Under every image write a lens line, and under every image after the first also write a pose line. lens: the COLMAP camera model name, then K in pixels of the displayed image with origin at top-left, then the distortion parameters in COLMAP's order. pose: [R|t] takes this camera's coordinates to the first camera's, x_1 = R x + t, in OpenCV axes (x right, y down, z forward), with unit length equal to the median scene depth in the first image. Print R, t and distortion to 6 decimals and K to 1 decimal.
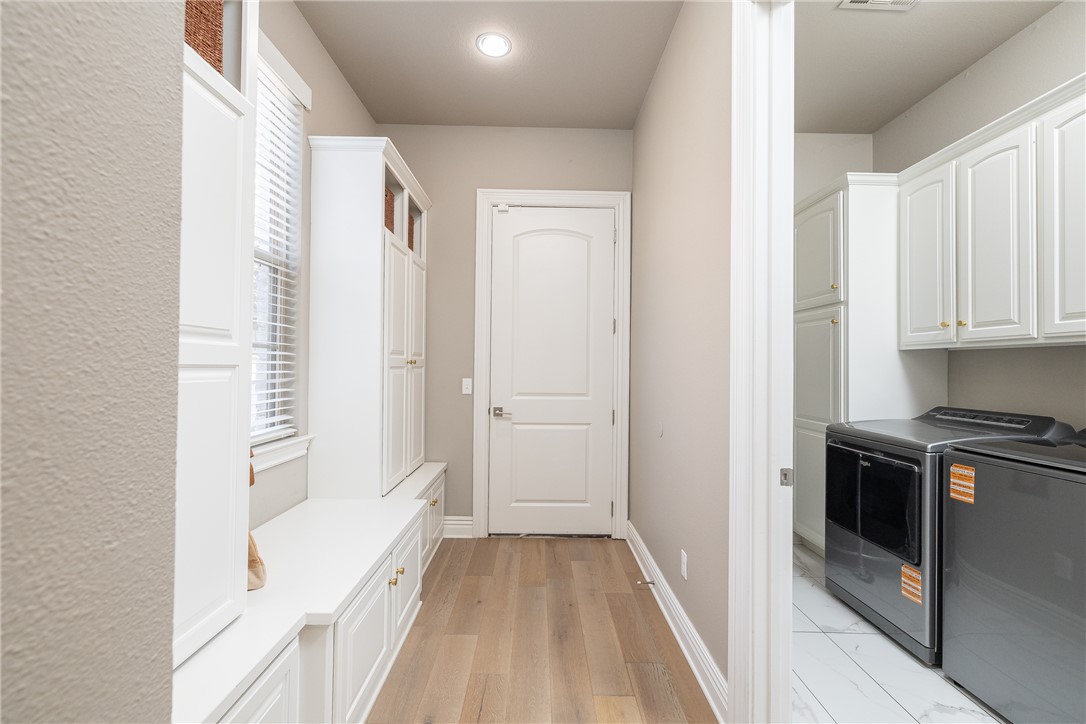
lens RADIAL K [[468.7, 0, 542.2], [0, 468.7, 360.8], [0, 0, 1]] dist [0.002869, 0.001387]
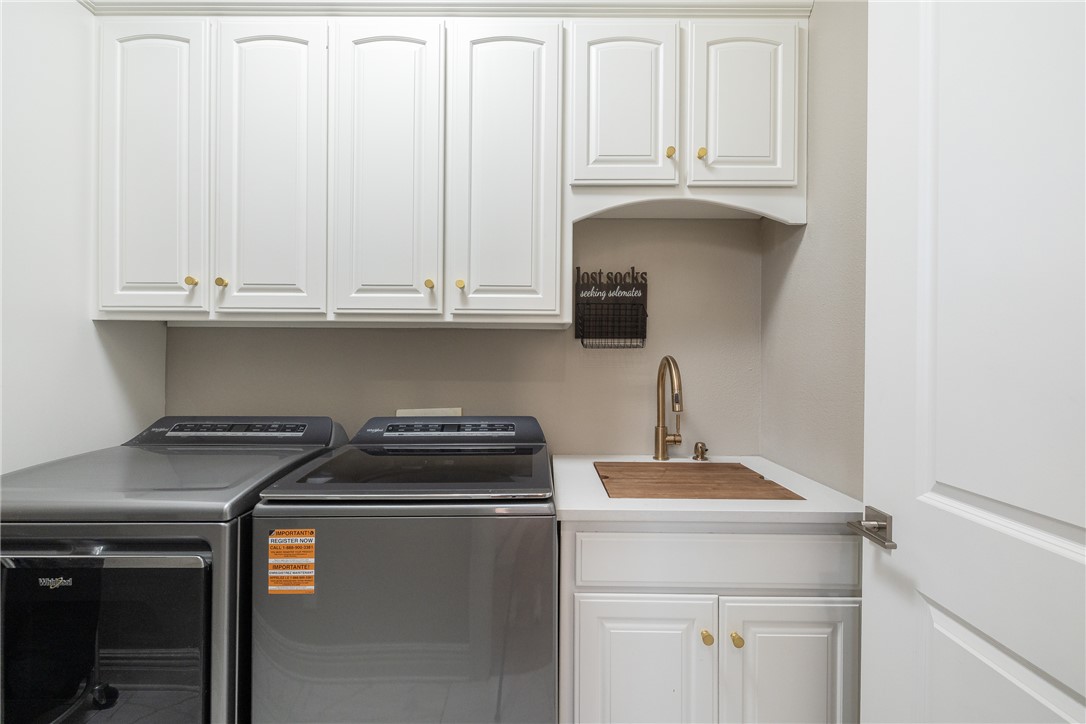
lens RADIAL K [[468.7, 0, 541.1], [0, 468.7, 351.8], [0, 0, 1]] dist [0.002869, 0.001387]
pose [[0.021509, -0.001257, 0.999768, 0.315873], [-0.019780, 0.999803, 0.001683, 0.003792], [-0.999573, -0.019812, 0.021480, 0.642731]]
